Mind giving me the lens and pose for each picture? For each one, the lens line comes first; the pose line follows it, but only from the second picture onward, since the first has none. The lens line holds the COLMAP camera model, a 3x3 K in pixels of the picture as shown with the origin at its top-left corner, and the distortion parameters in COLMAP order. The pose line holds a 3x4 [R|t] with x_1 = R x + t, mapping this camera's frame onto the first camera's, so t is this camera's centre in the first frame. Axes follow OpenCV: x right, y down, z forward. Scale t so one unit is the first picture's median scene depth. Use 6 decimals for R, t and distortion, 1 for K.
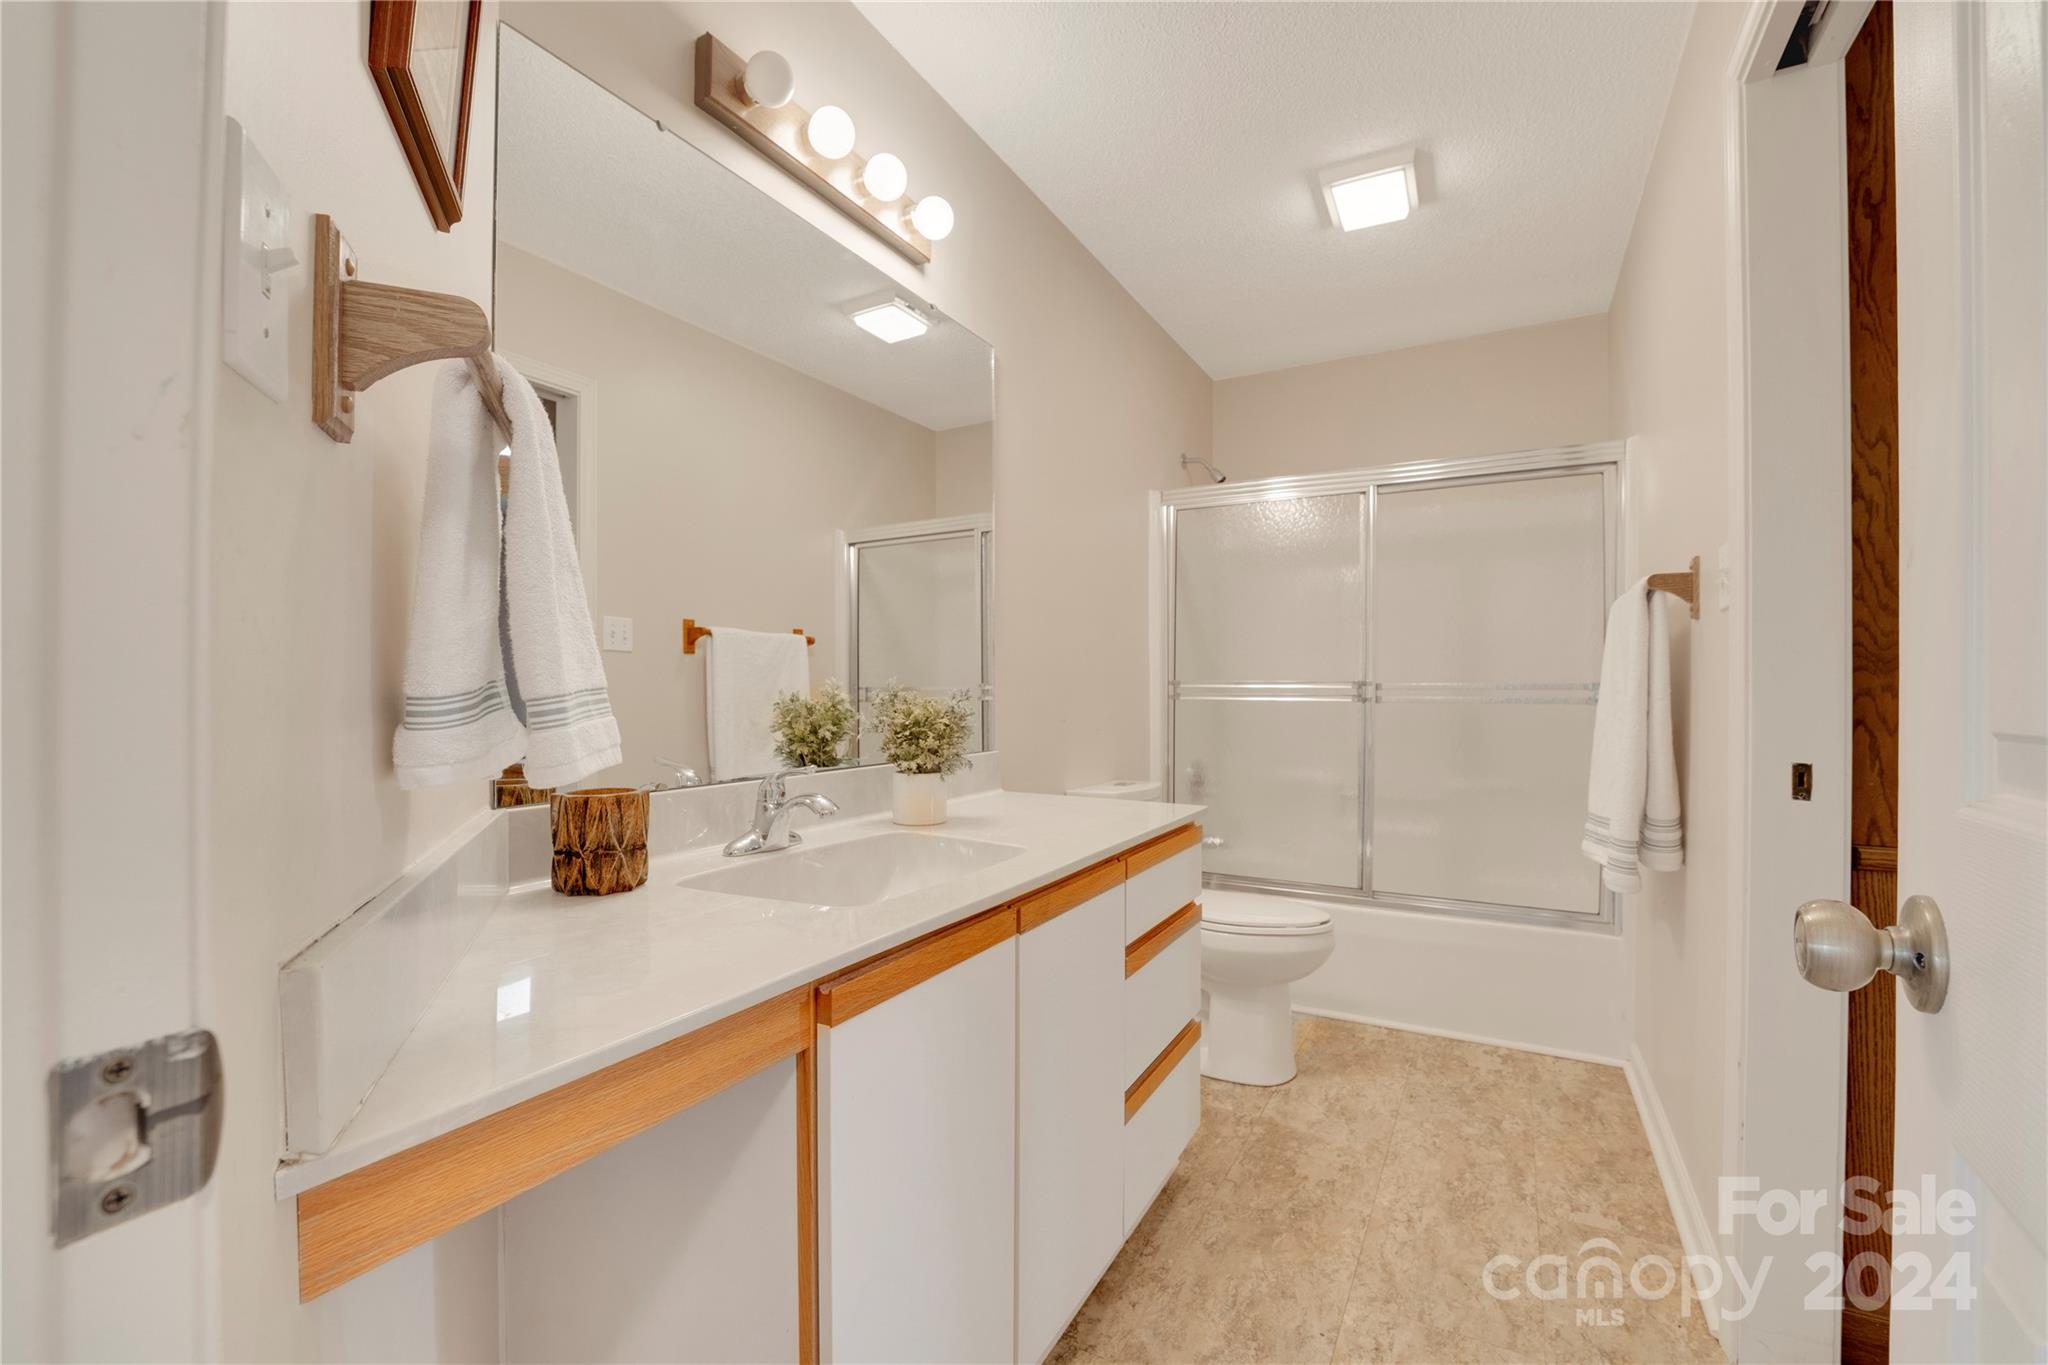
lens RADIAL K [[879.9, 0, 1023.7], [0, 879.9, 685.4], [0, 0, 1]] dist [-0.003308, -0.000273]
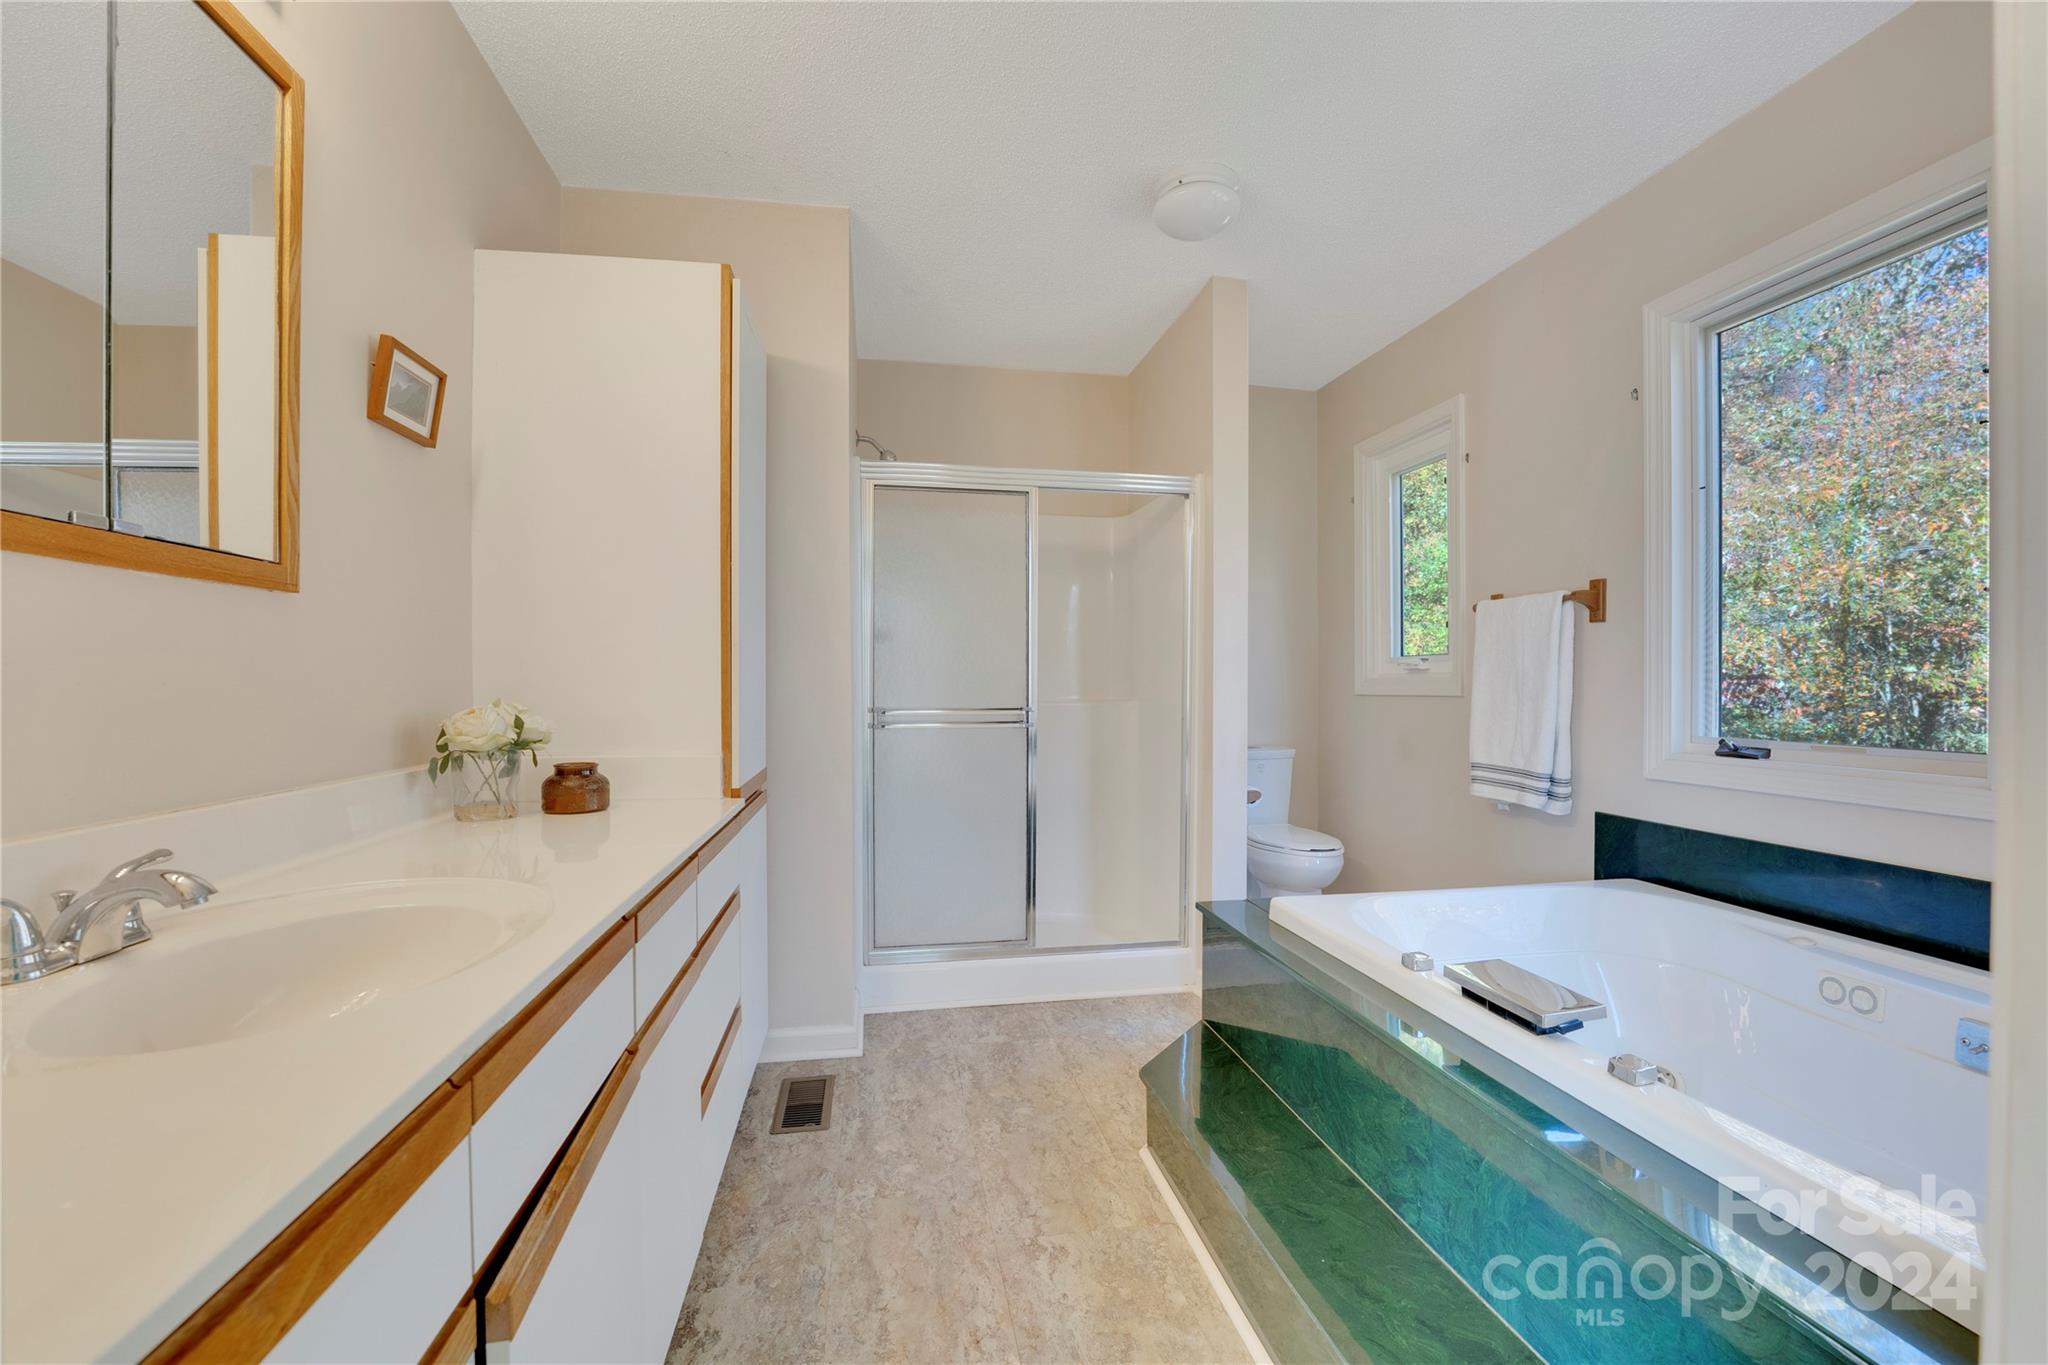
lens RADIAL K [[879.9, 0, 1023.7], [0, 879.9, 685.4], [0, 0, 1]] dist [-0.003308, -0.000273]
pose [[-0.795813, -0.011948, -0.605424, 0.957943], [-0.013190, 0.999910, -0.002395, 0.021570], [0.605398, 0.006079, -0.795899, 1.773385]]
